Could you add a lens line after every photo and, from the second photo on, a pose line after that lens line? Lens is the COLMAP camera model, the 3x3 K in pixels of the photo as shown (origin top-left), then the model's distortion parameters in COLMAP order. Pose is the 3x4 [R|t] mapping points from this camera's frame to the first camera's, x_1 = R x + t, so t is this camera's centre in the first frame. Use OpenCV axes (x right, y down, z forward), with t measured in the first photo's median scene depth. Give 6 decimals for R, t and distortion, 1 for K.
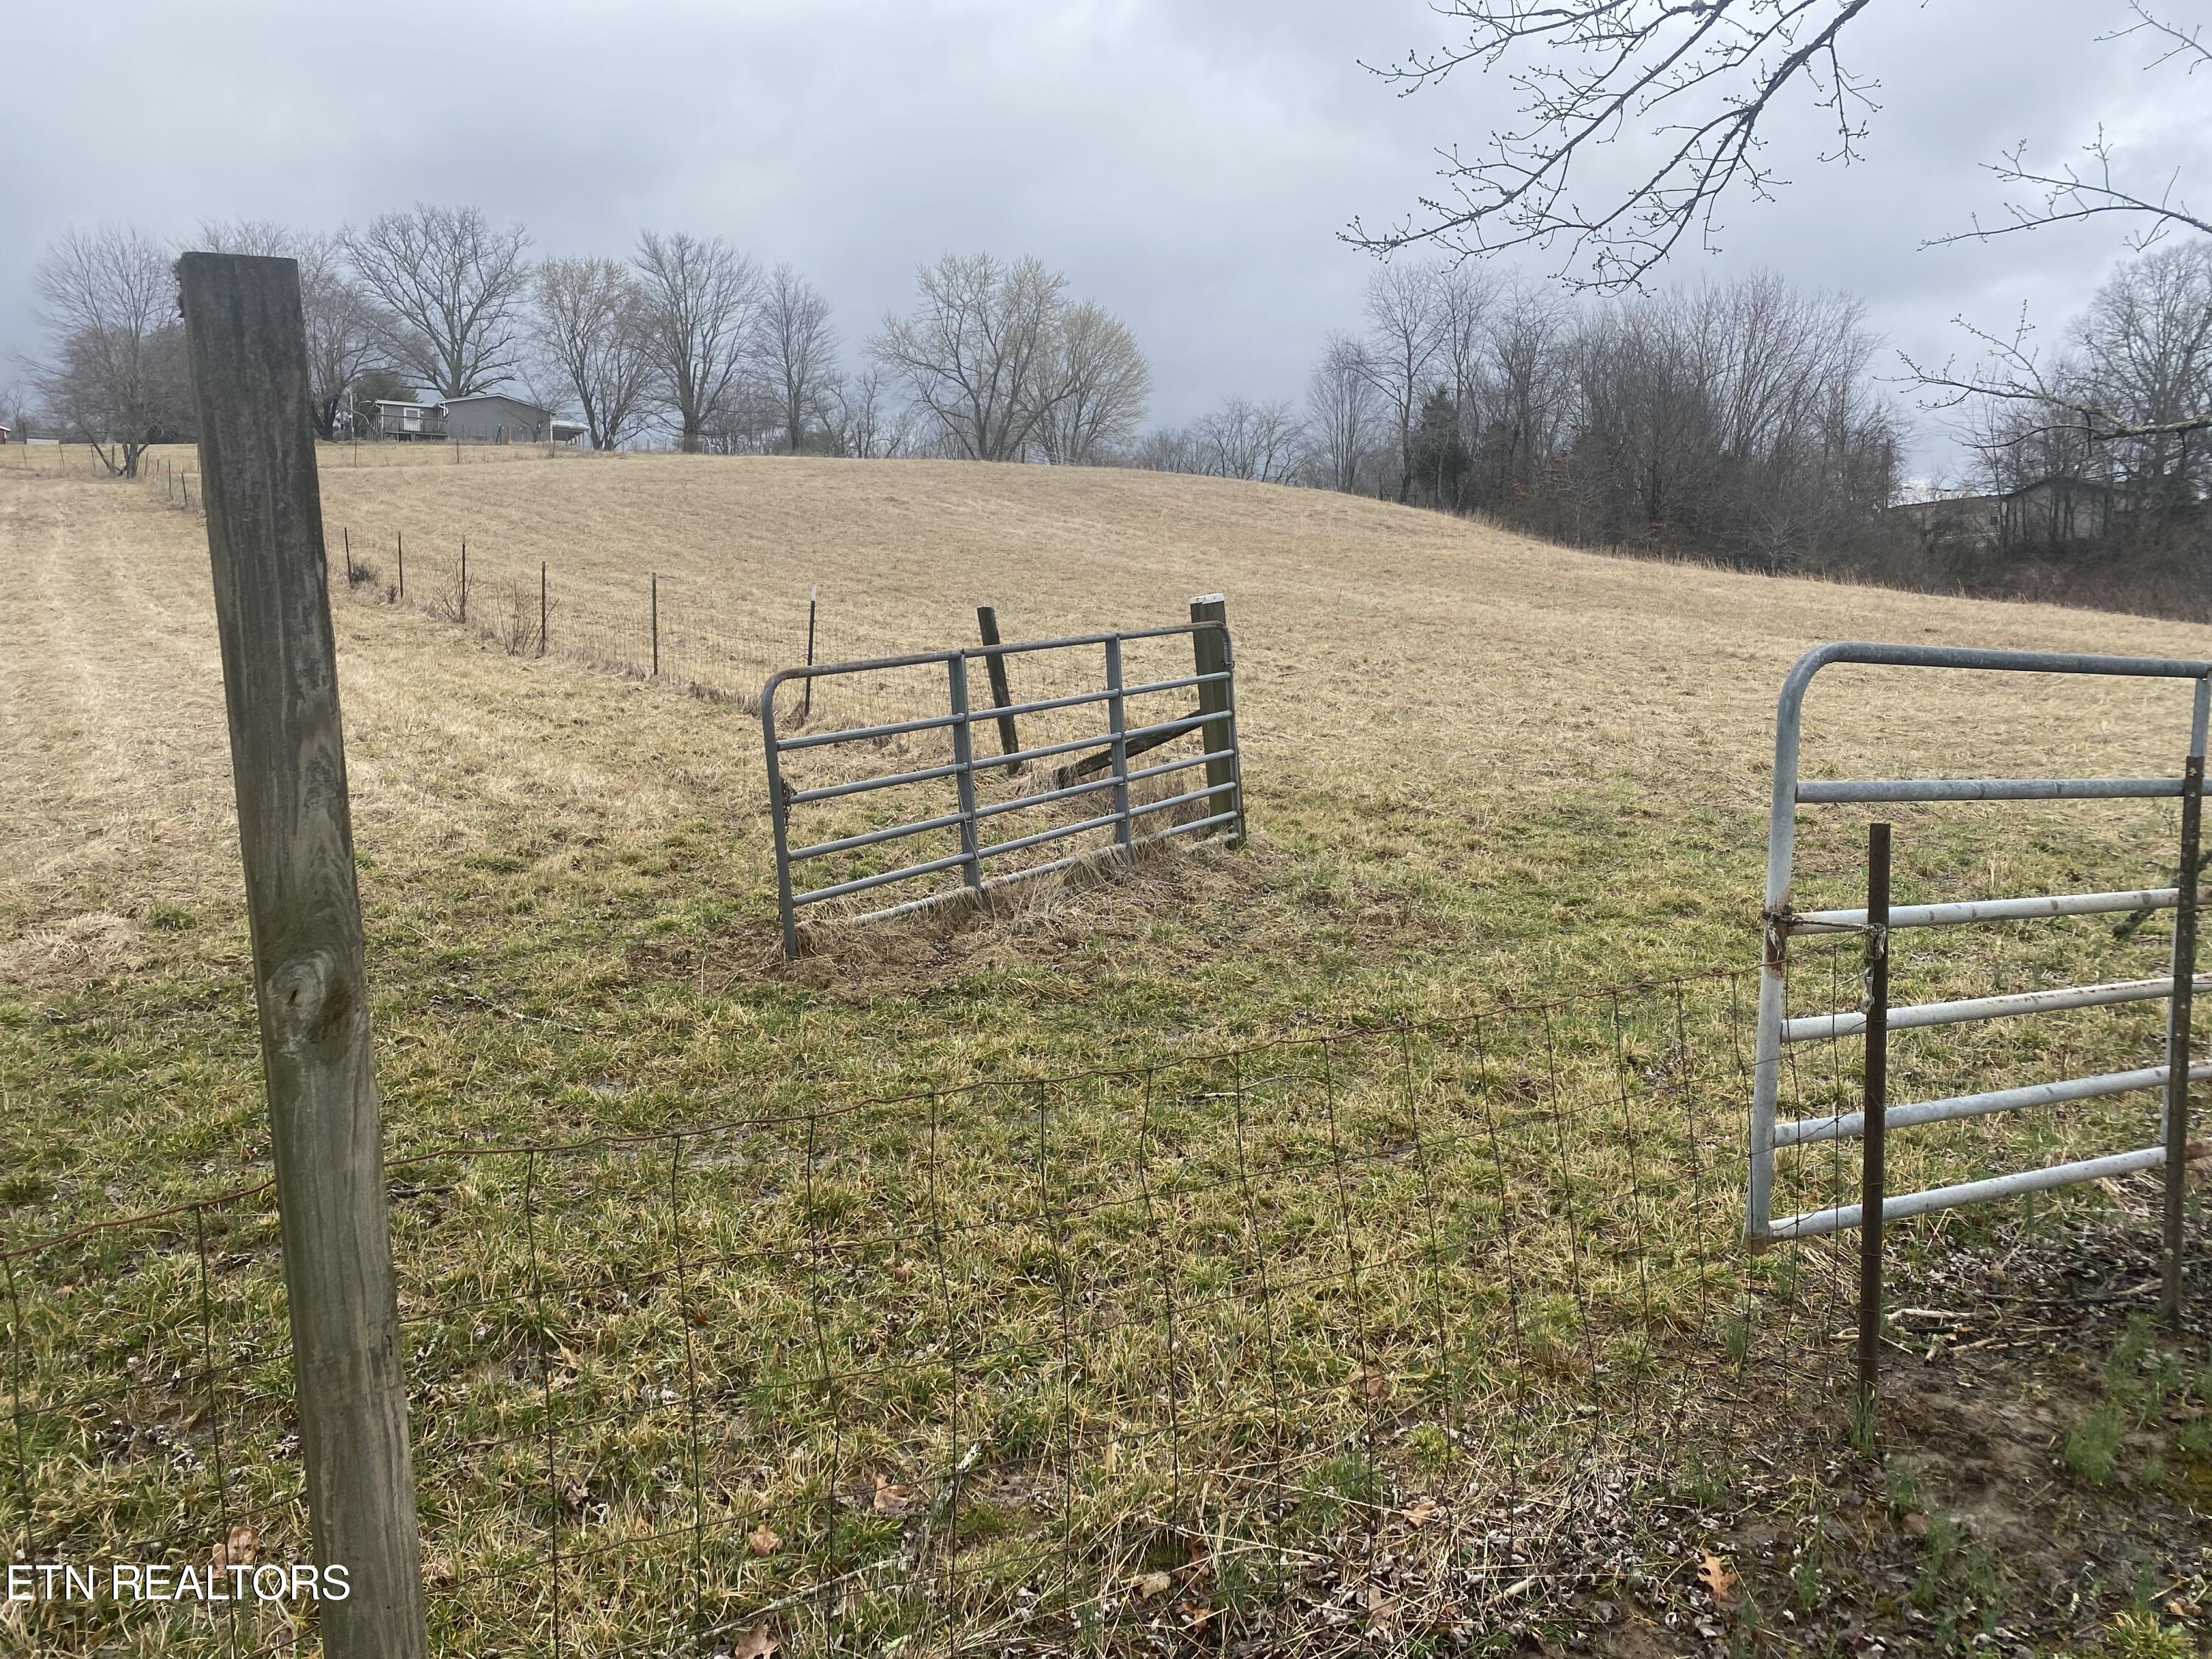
lens RADIAL K [[1648.7, 0, 1120.0], [0, 1648.7, 844.3], [0, 0, 1]] dist [0.028479, -0.036536]
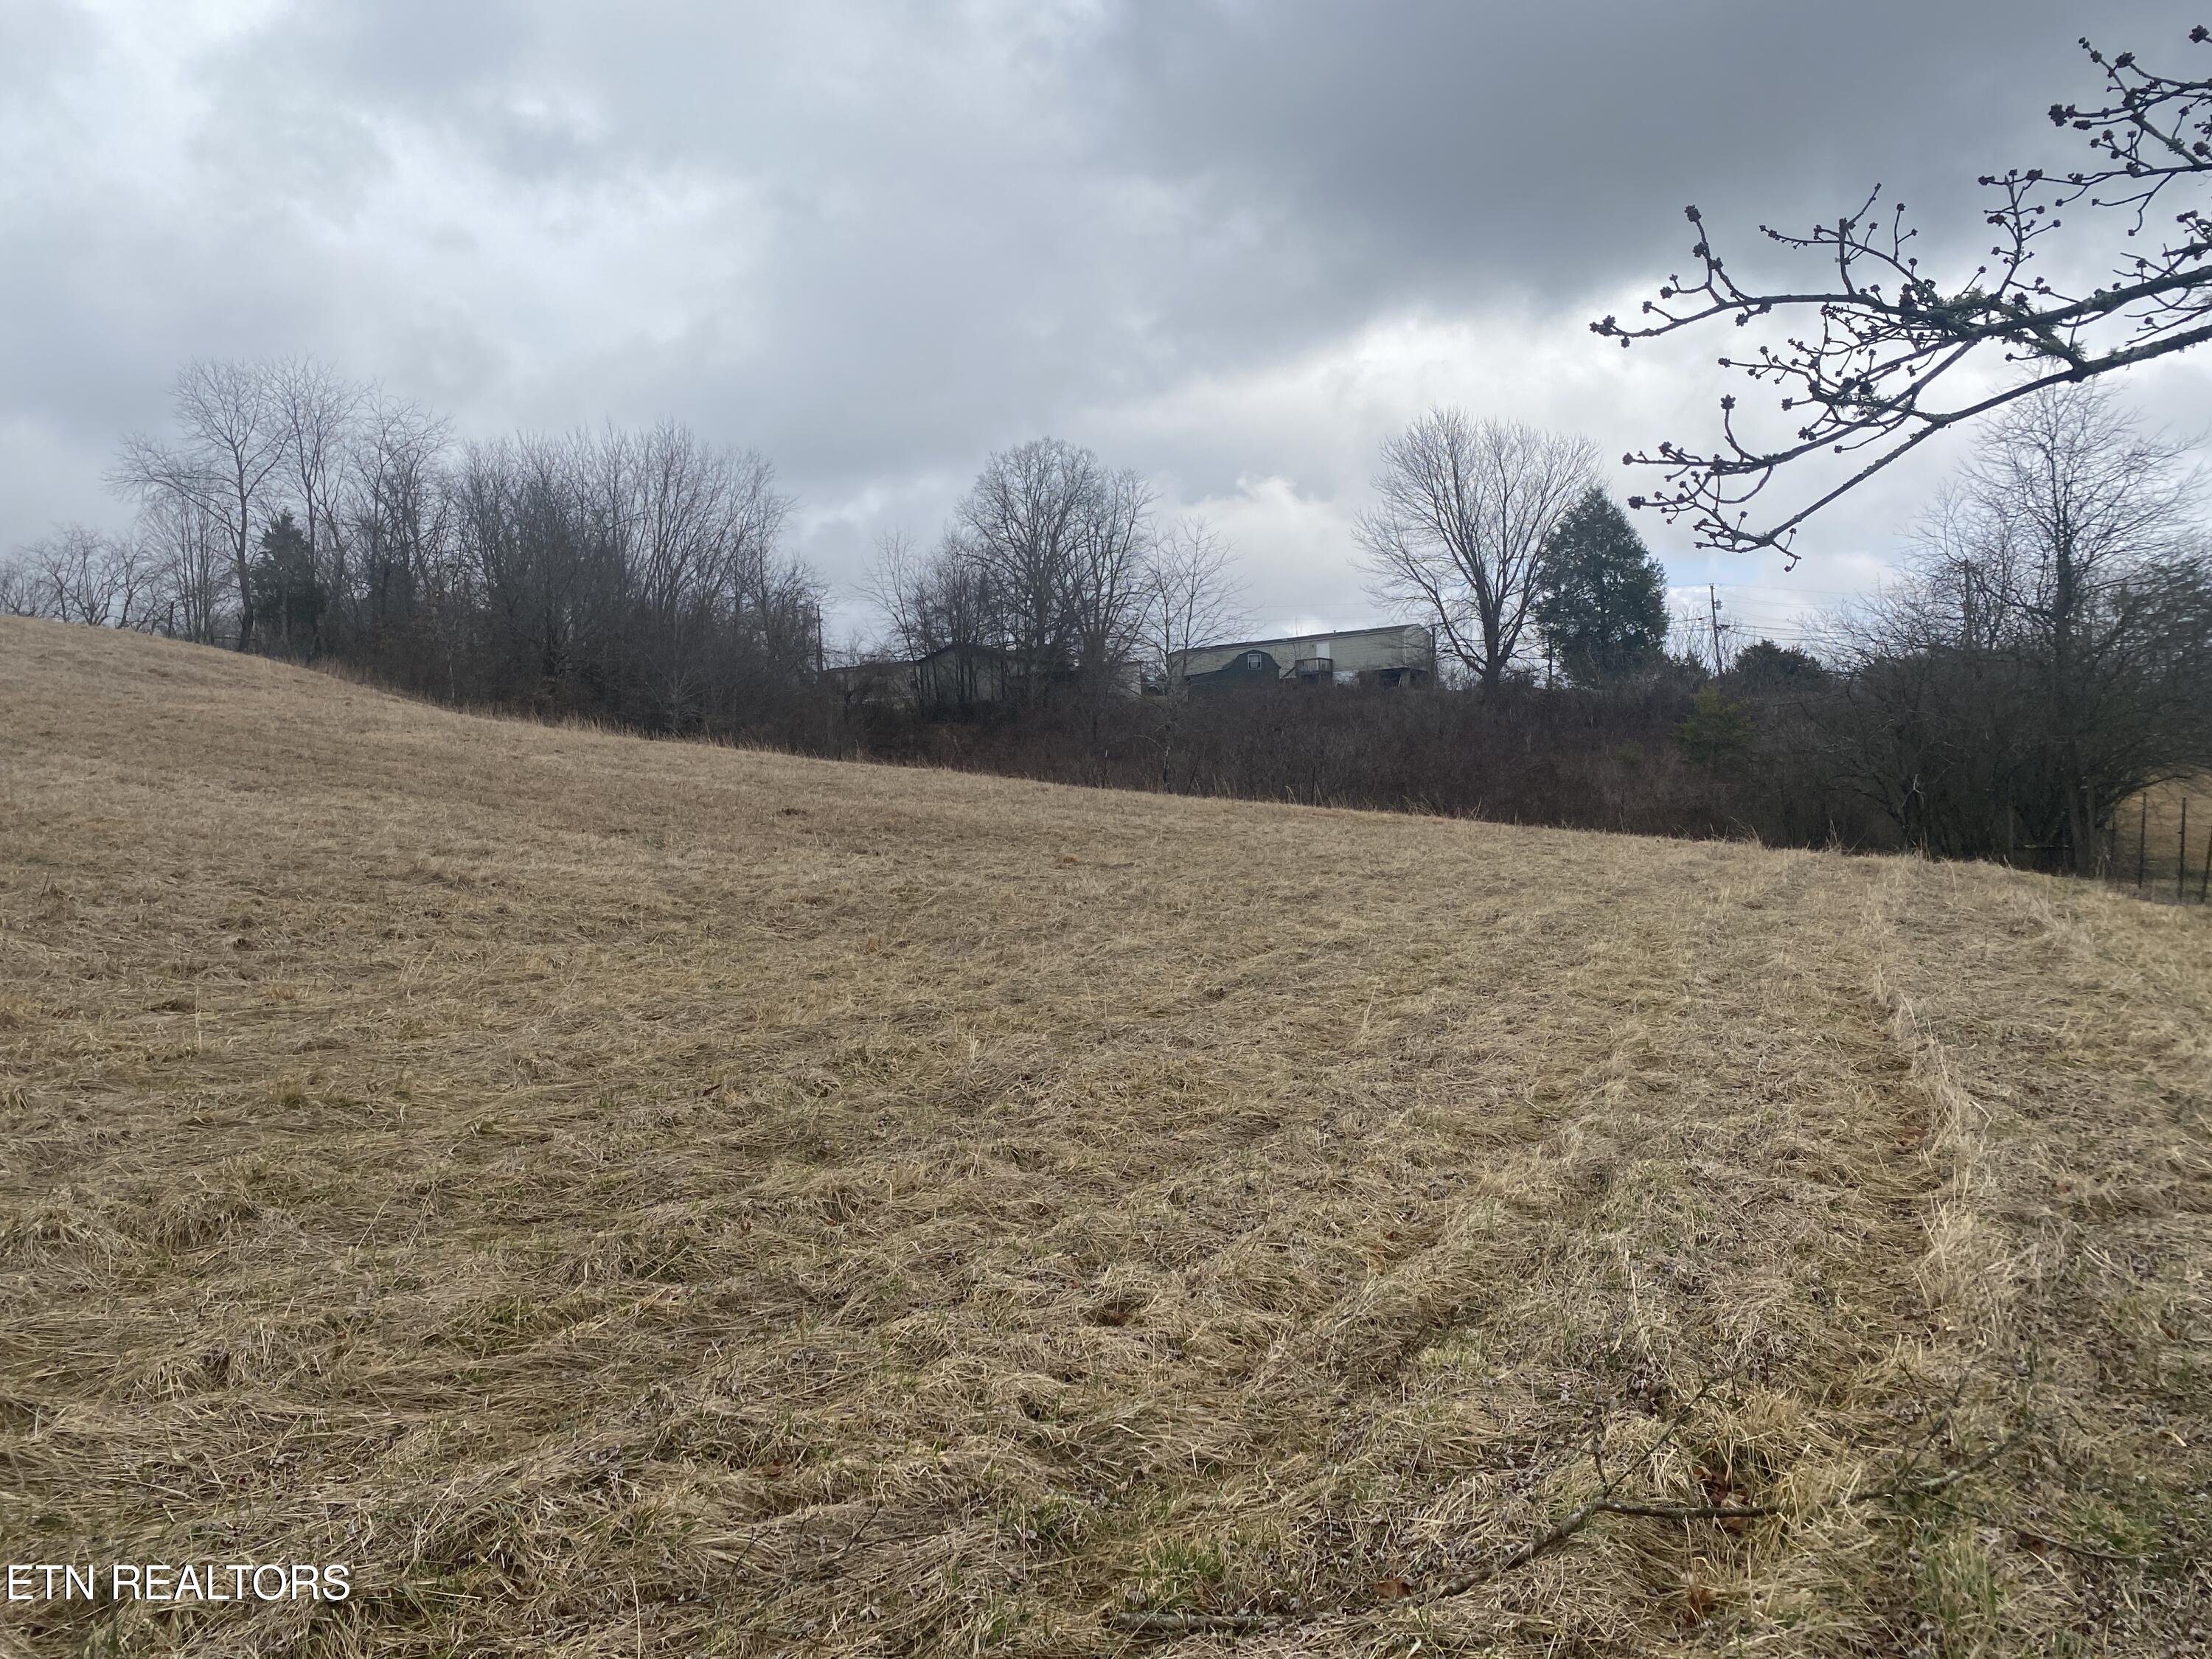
lens RADIAL K [[1648.7, 0, 1128.0], [0, 1648.7, 837.8], [0, 0, 1]] dist [0.028479, -0.036536]
pose [[0.824632, -0.041365, 0.564156, 0.053452], [0.096659, 0.992959, -0.068482, -0.014979], [-0.557351, 0.111003, 0.822824, 0.084511]]
